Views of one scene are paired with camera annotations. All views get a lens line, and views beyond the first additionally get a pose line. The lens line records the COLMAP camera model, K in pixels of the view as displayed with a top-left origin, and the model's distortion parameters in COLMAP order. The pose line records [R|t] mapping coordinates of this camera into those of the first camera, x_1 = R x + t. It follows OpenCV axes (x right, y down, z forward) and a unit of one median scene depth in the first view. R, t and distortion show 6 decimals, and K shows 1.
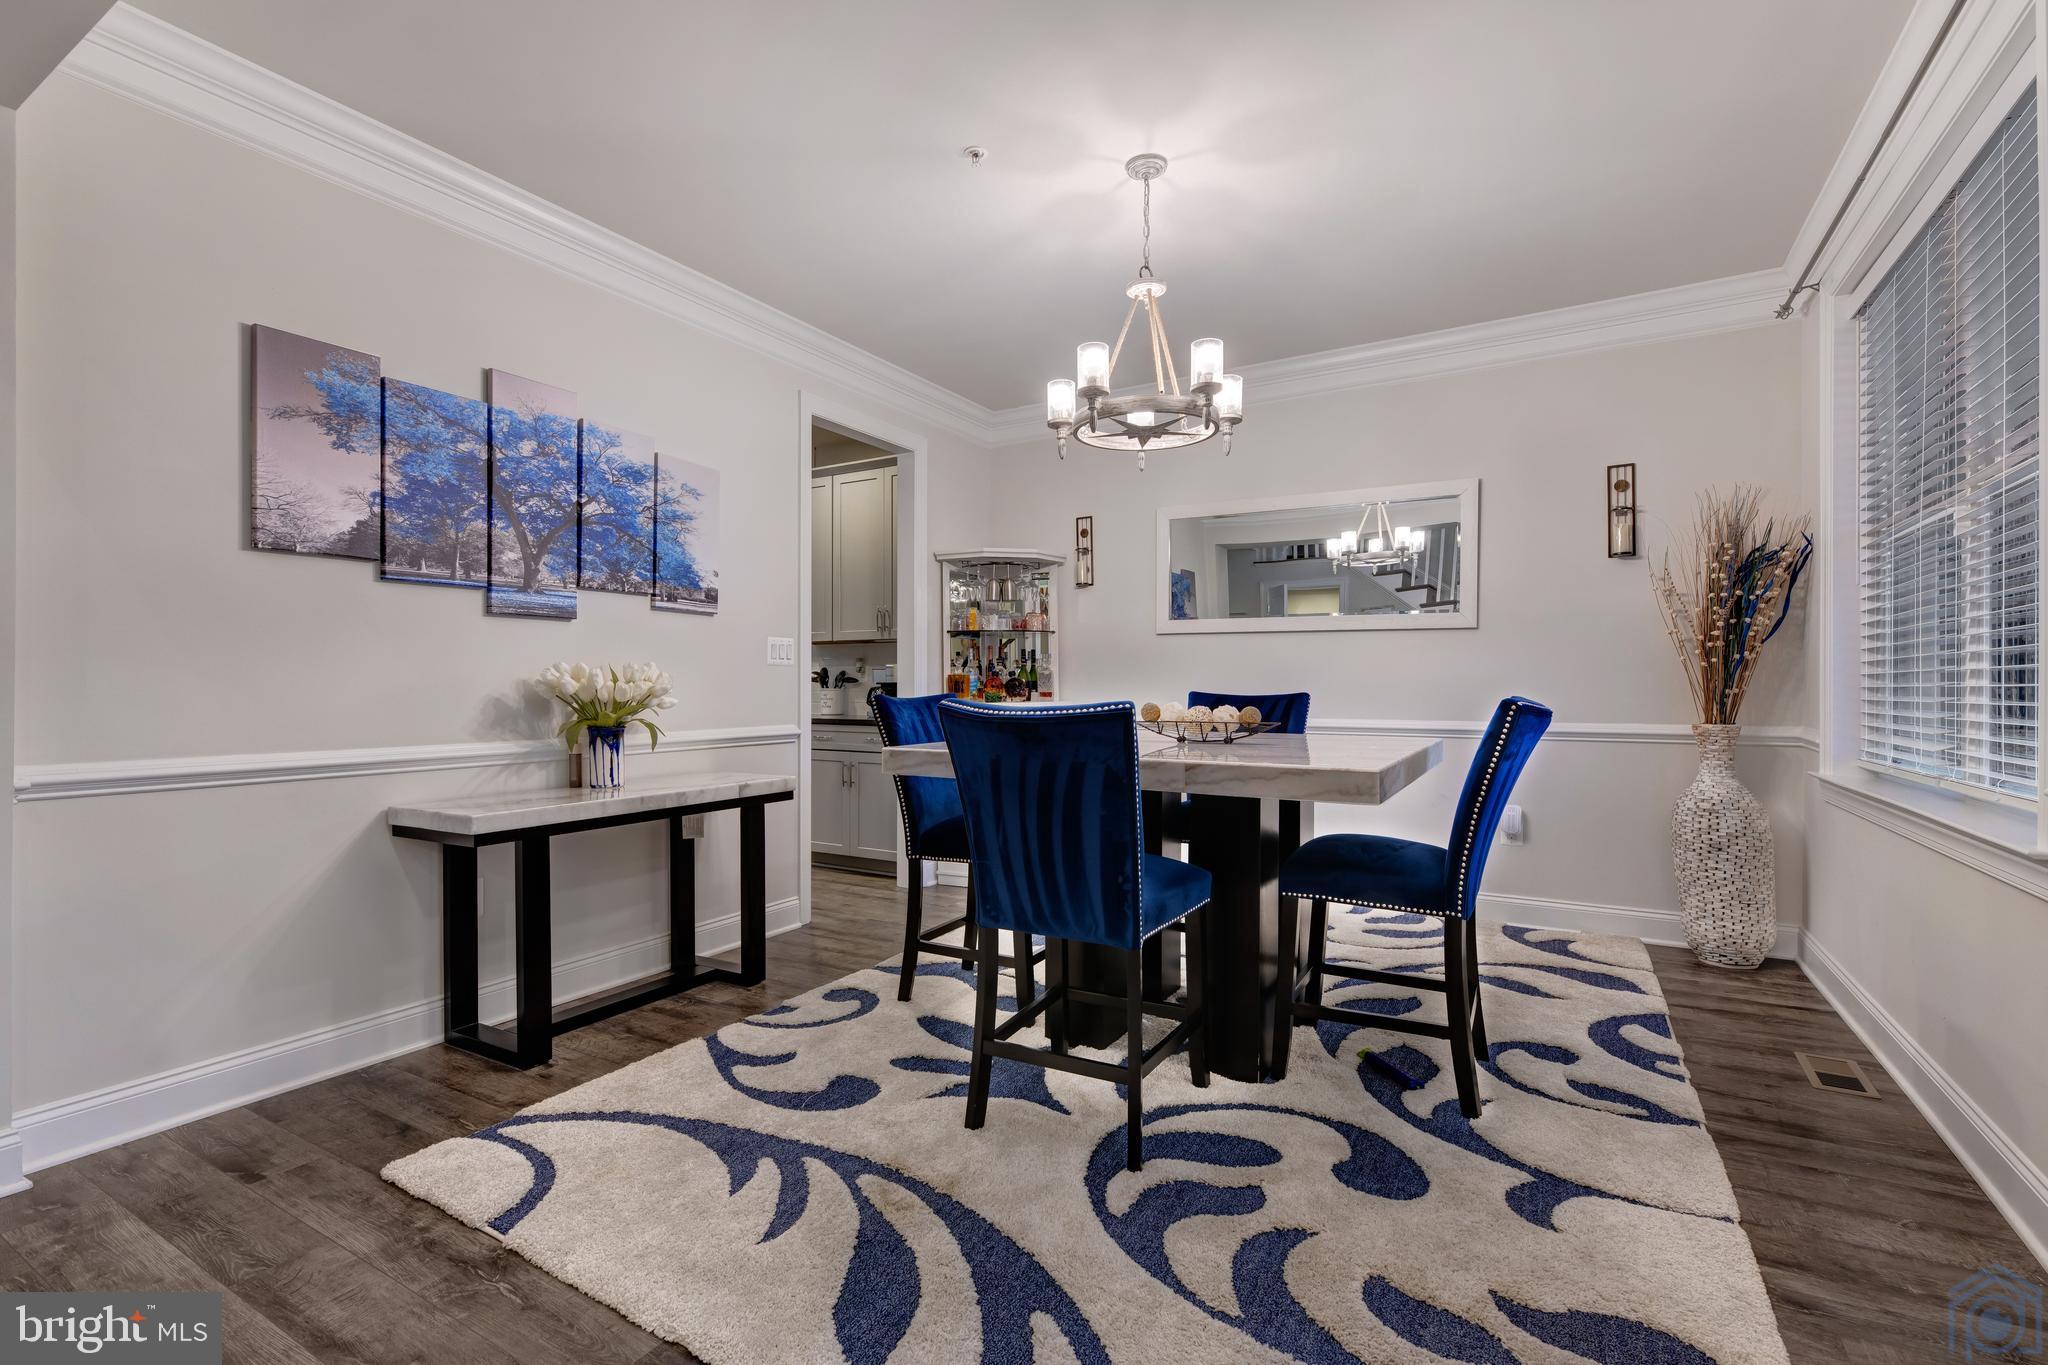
lens RADIAL K [[913.7, 0, 1025.2], [0, 913.7, 688.9], [0, 0, 1]] dist [0.000400, -0.001508]
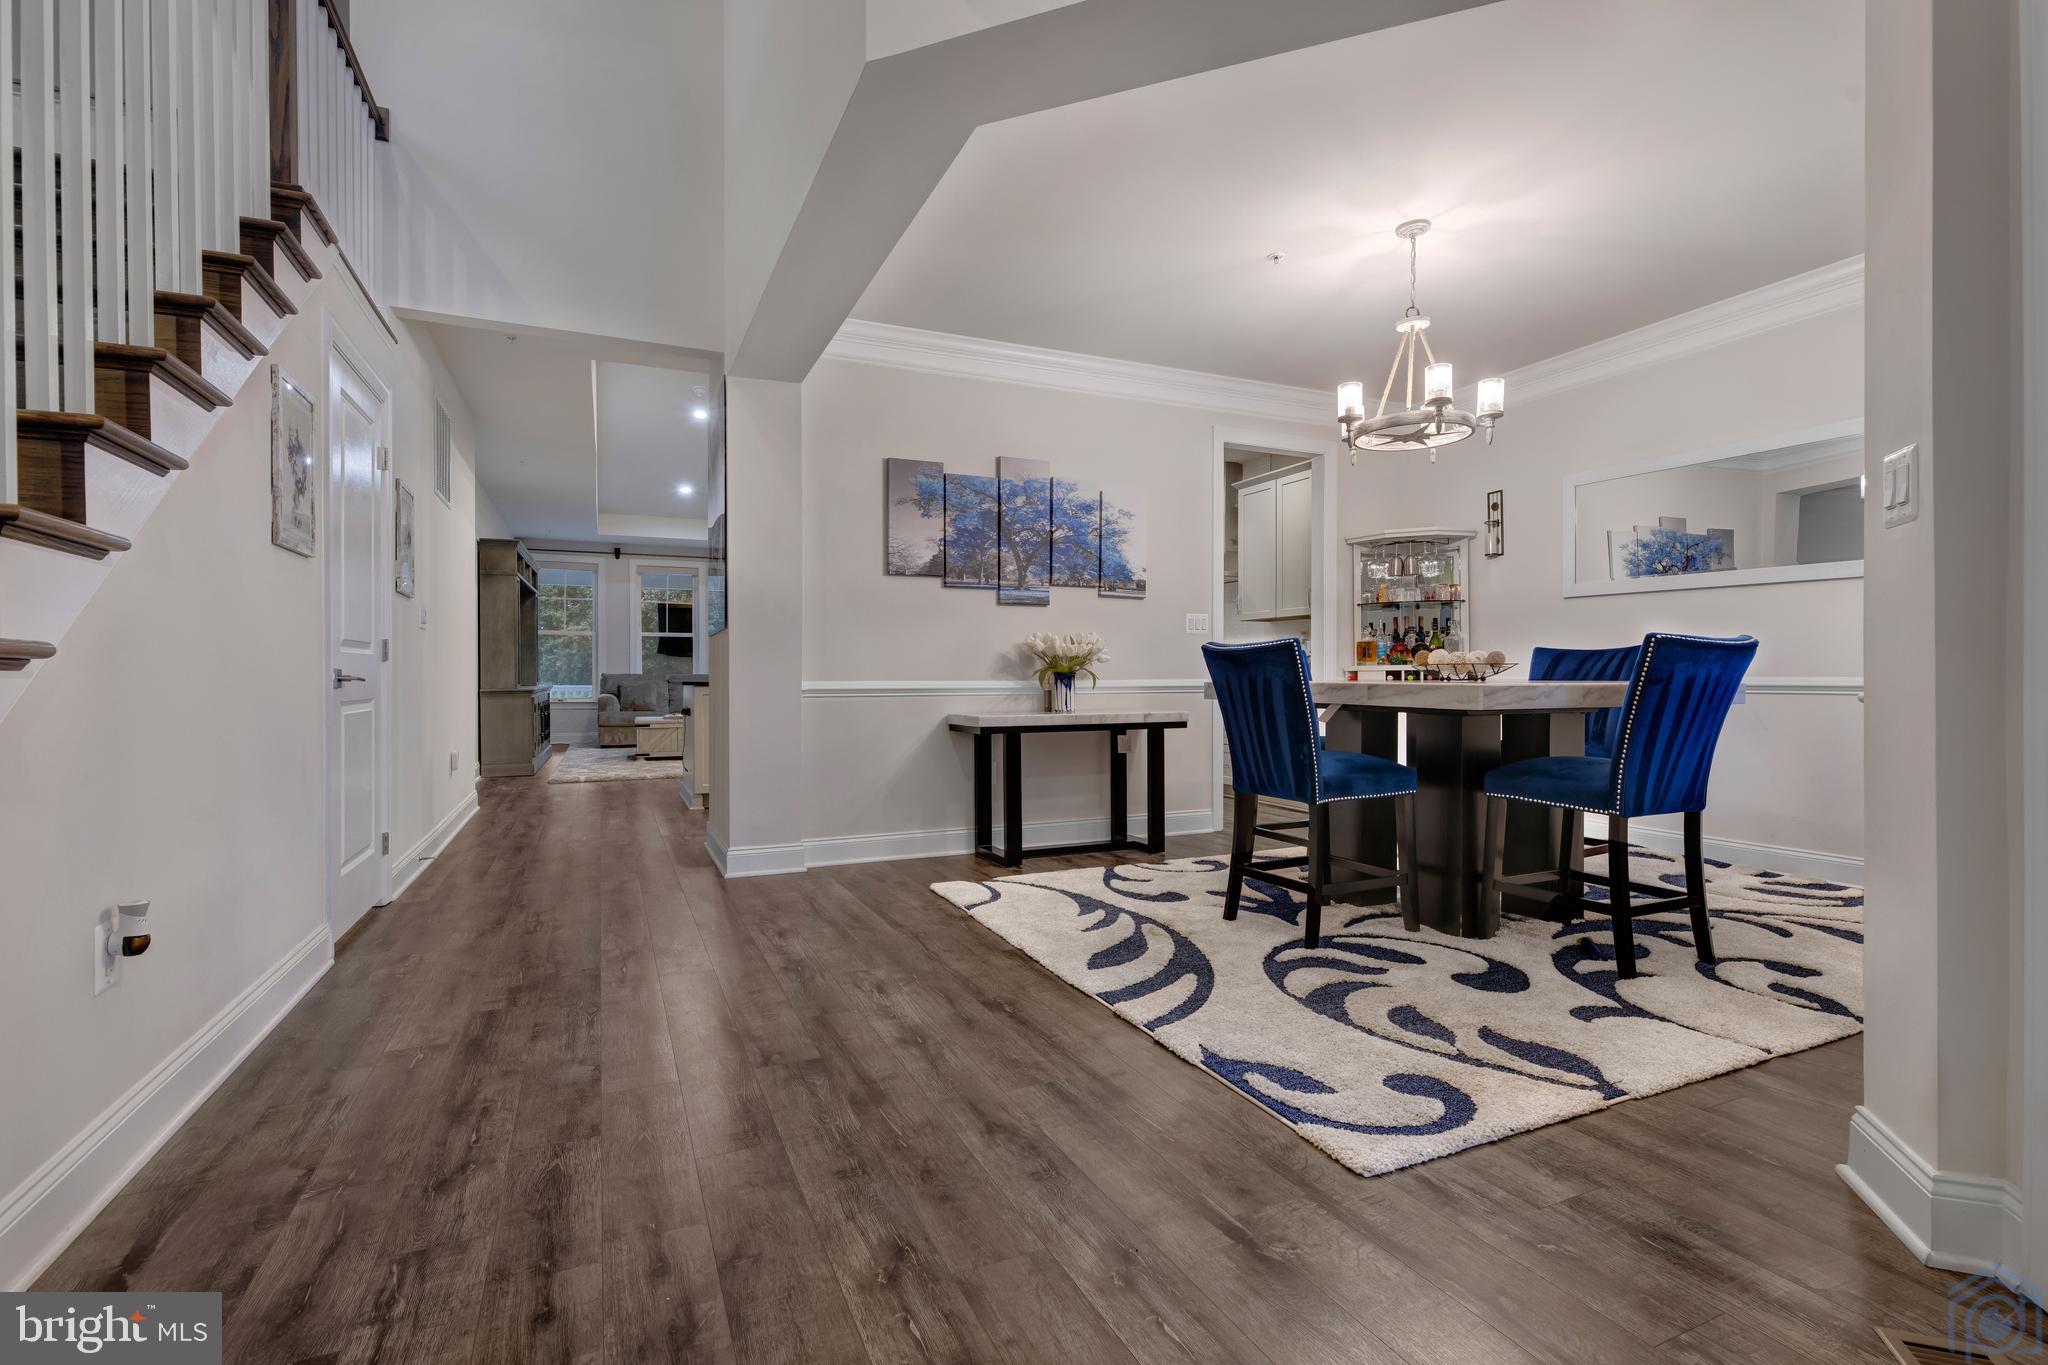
lens RADIAL K [[913.7, 0, 1017.3], [0, 913.7, 678.4], [0, 0, 1]] dist [0.000400, -0.001508]
pose [[0.817977, 0.000883, -0.575251, 0.416385], [-0.000479, 1.000000, 0.000855, 0.054913], [0.575251, -0.000424, 0.817977, -0.360495]]
